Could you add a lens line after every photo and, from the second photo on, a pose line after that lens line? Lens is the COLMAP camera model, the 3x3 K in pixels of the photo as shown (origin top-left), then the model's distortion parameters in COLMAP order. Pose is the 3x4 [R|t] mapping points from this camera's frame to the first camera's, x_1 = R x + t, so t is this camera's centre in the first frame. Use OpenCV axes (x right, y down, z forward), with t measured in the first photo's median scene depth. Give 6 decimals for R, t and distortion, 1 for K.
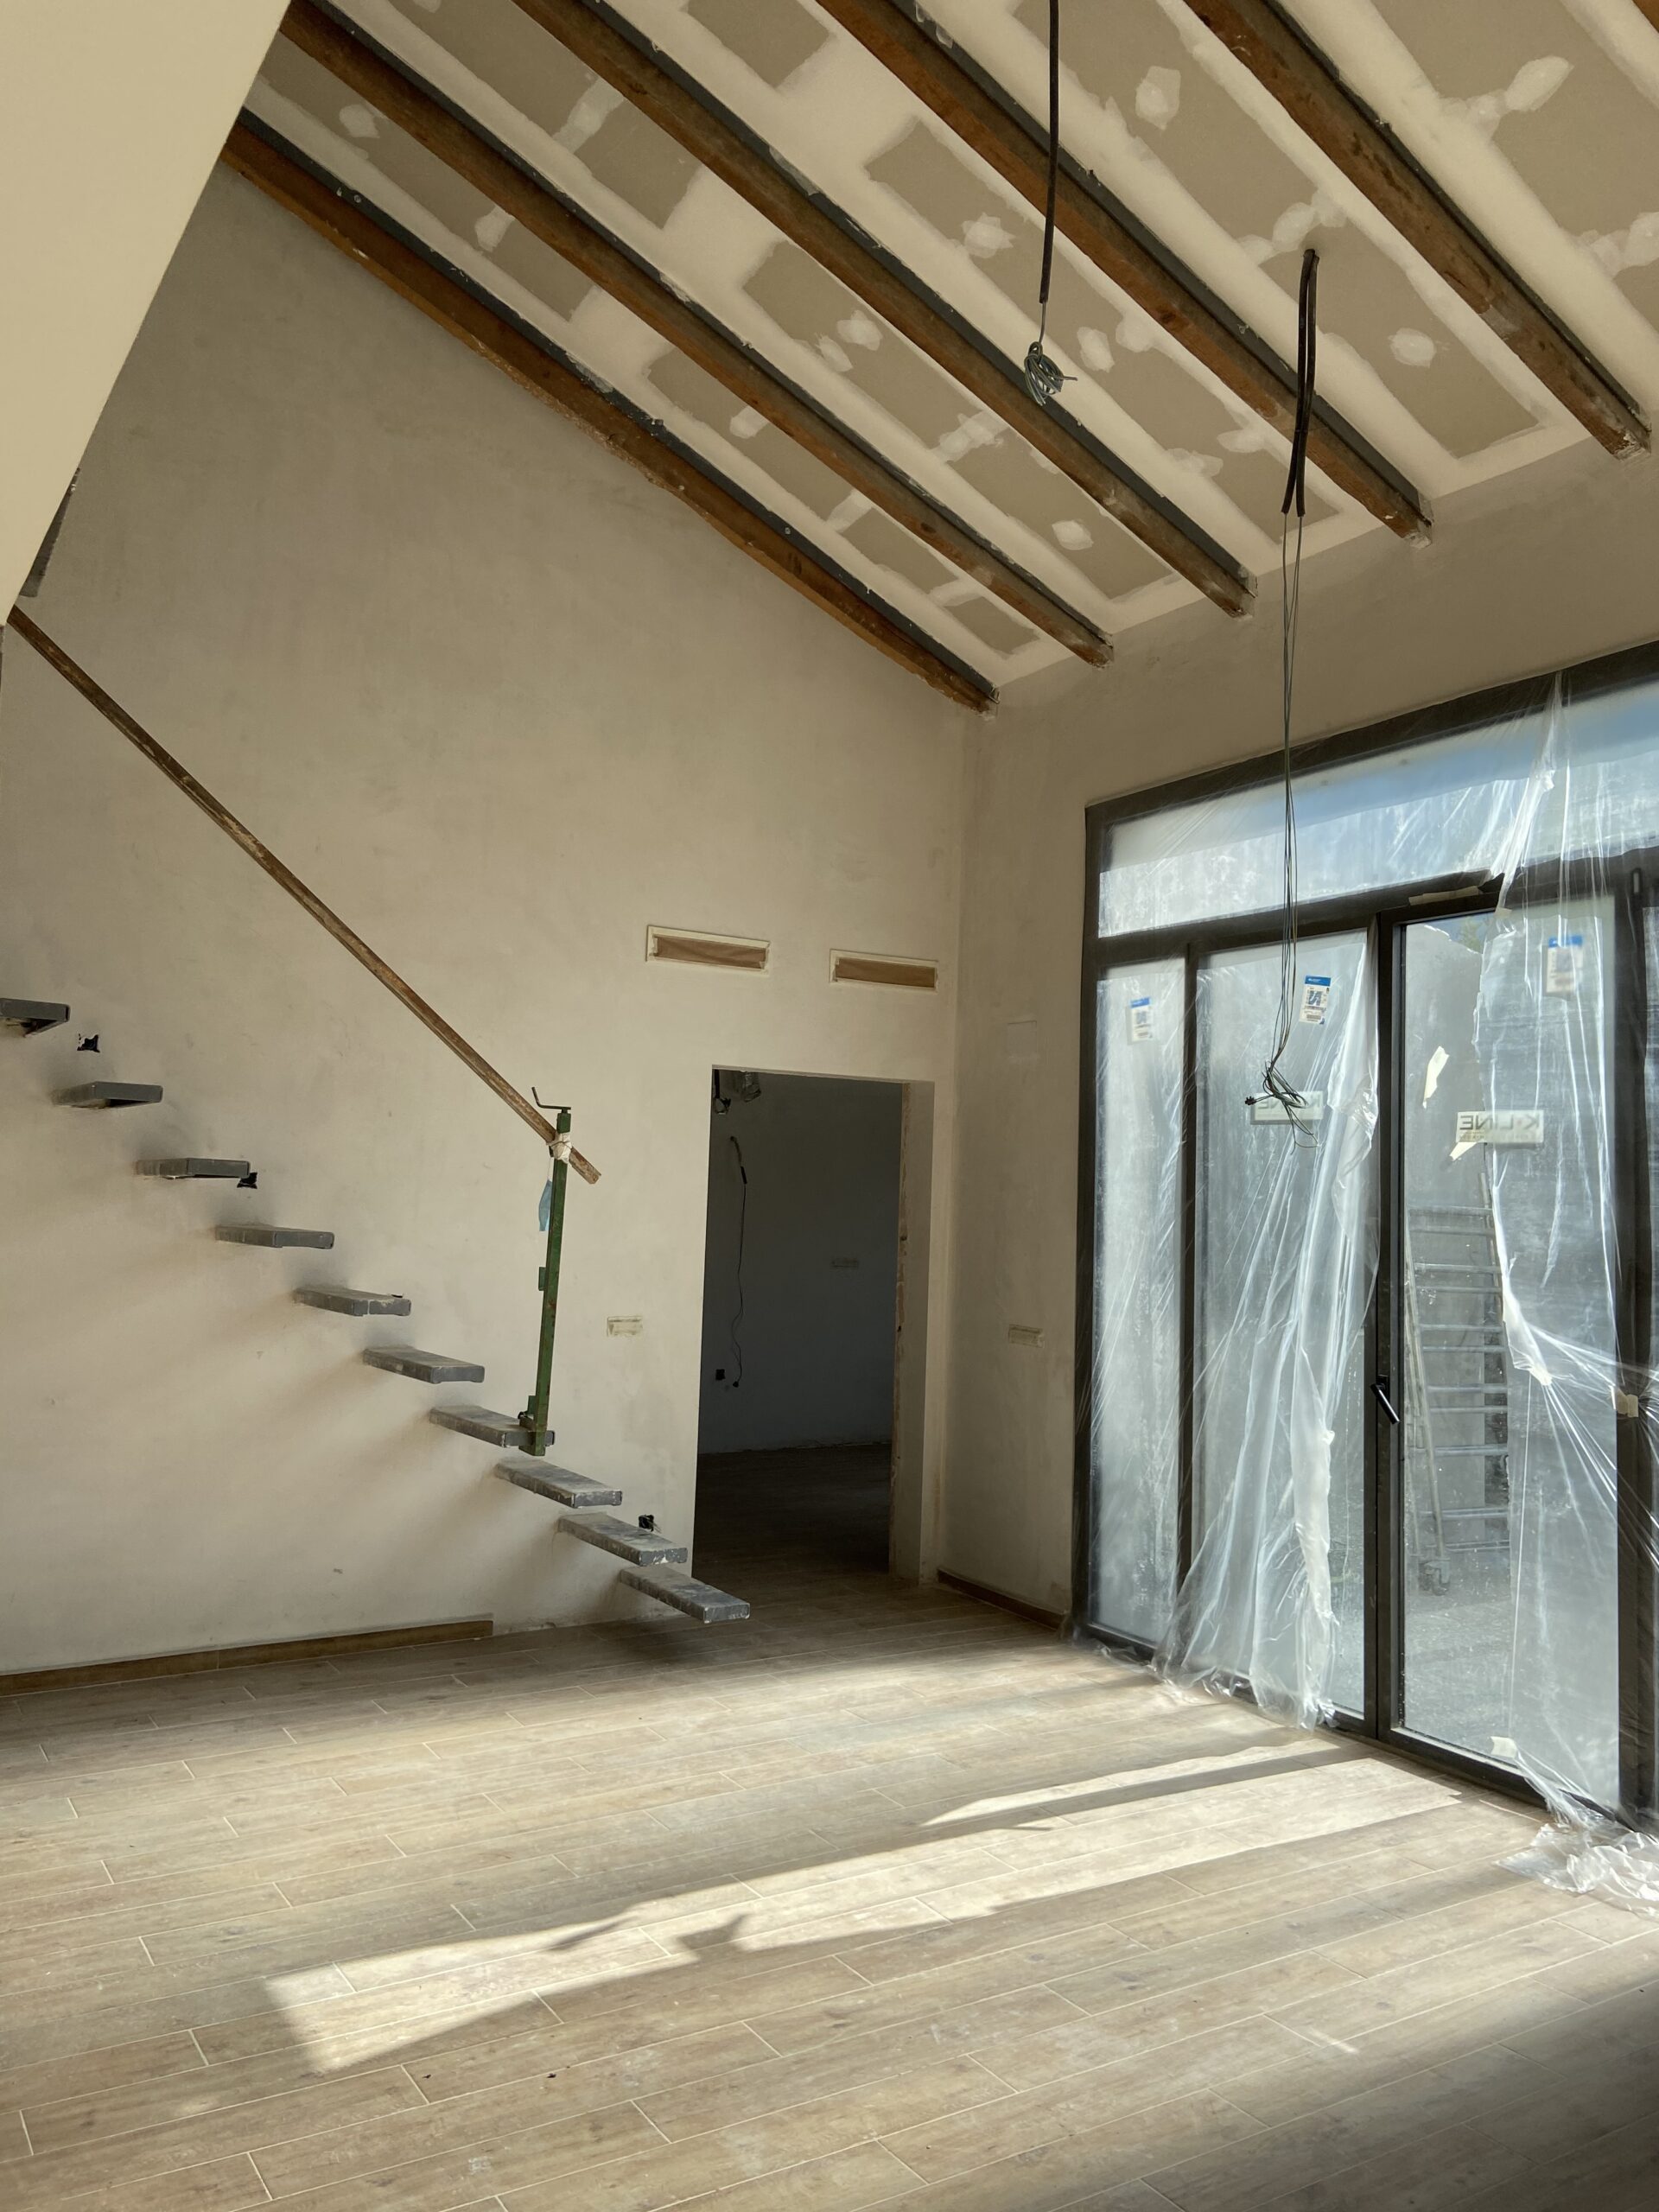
lens RADIAL K [[1647.8, 0, 829.5], [0, 1647.8, 1106.0], [0, 0, 1]] dist [0.048079, -0.065099]
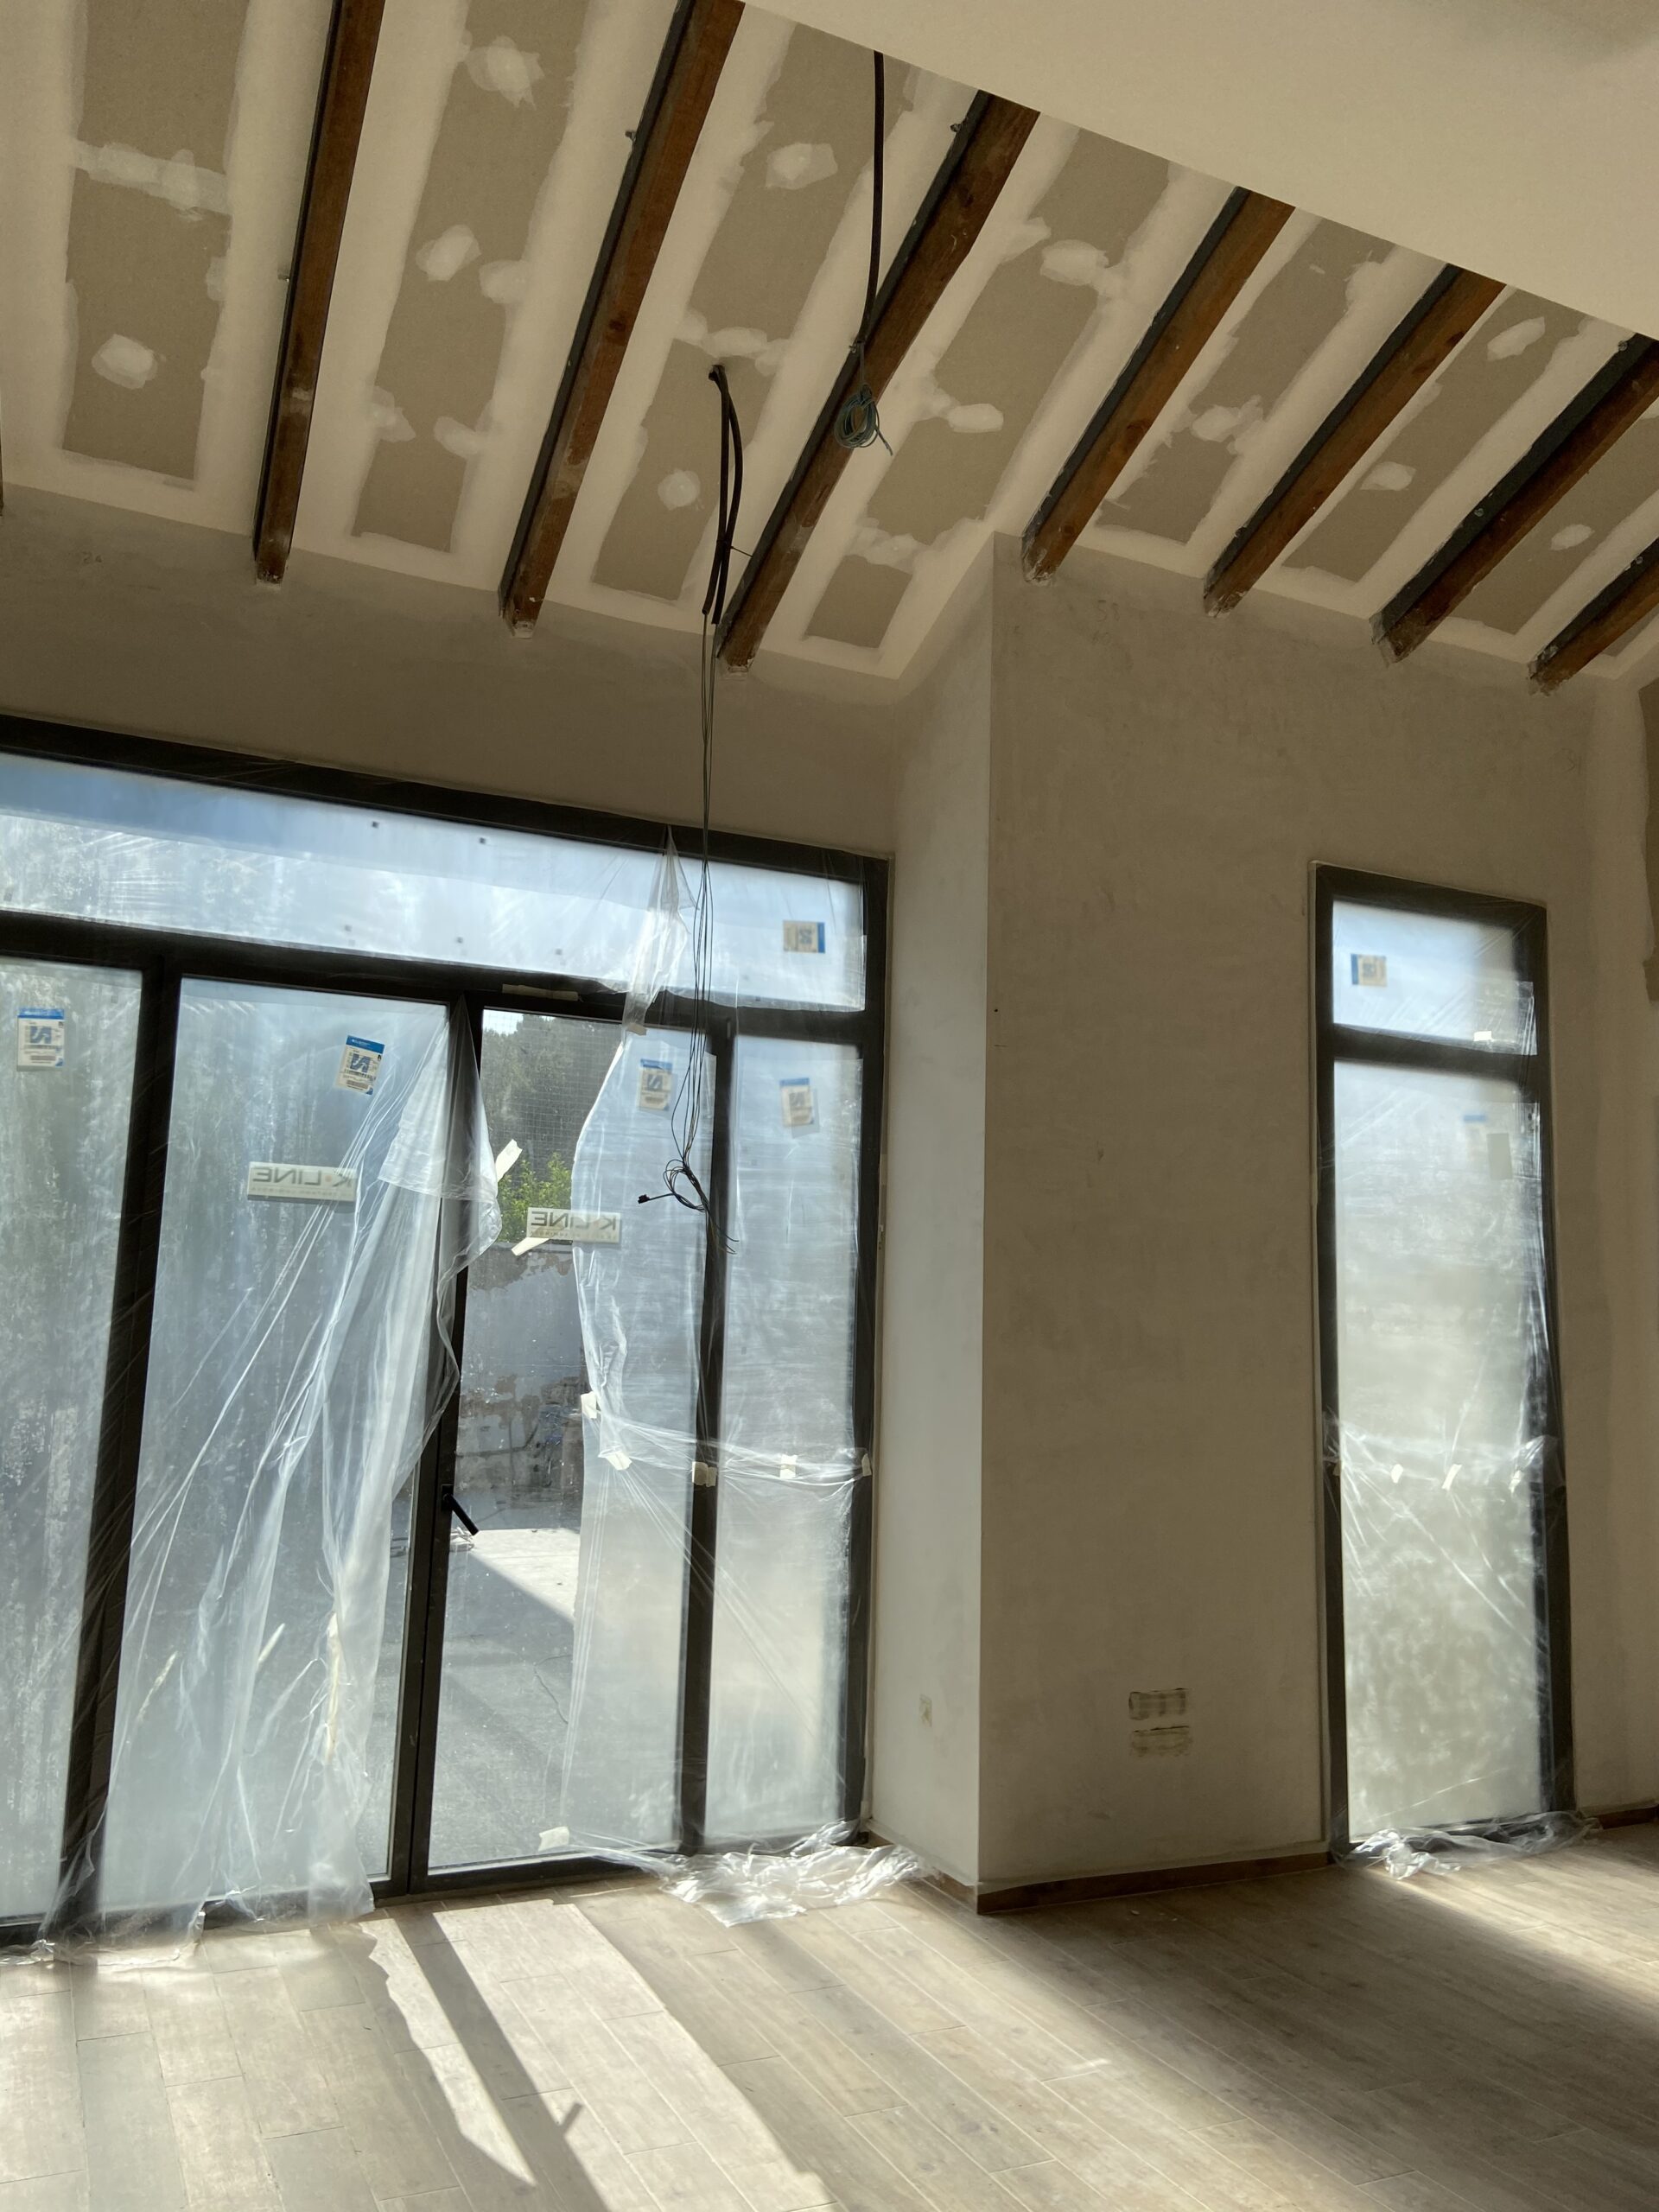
lens RADIAL K [[1689.1, 0, 831.9], [0, 1689.1, 1093.4], [0, 0, 1]] dist [0.101783, -0.116144]
pose [[0.126851, 0.098905, 0.986979, -0.718590], [-0.086370, 0.992339, -0.088341, 0.011652], [-0.988154, -0.074039, 0.134422, 0.791486]]
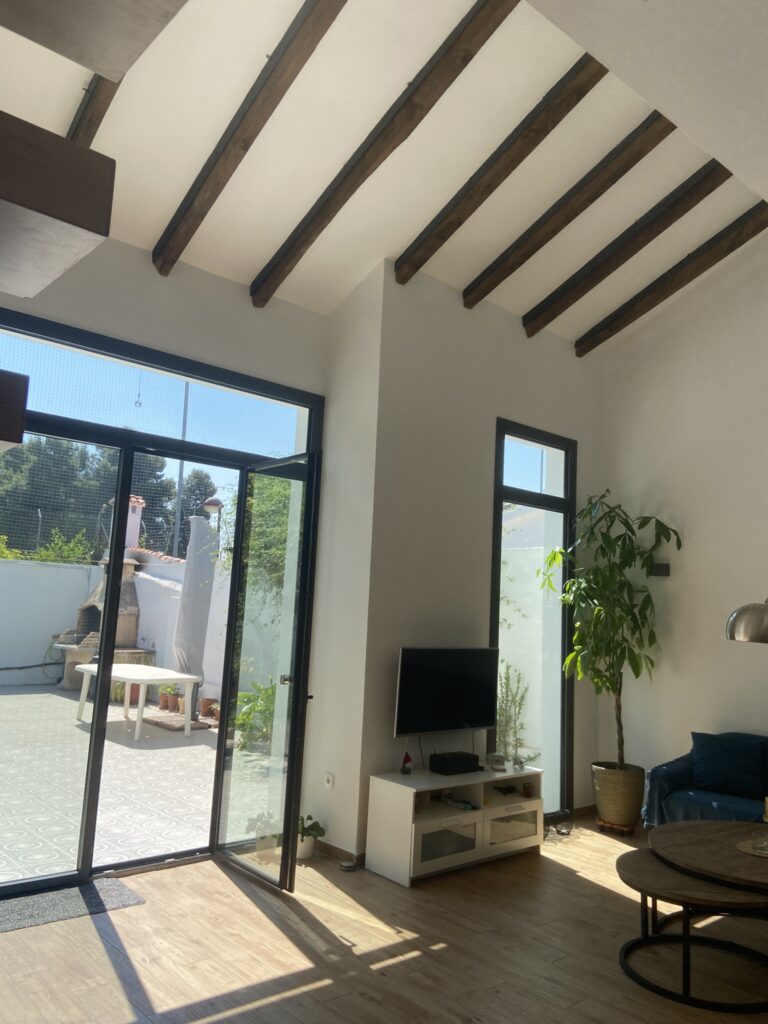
lens RADIAL K [[788.2, 0, 384.0], [0, 788.2, 512.0], [0, 0, 1]] dist [0.004110, 0.001633]
pose [[-0.146911, 0.074878, 0.986312, -0.749978], [-0.121738, 0.988181, -0.093152, 0.015548], [-0.981630, -0.133756, -0.136059, 0.996335]]
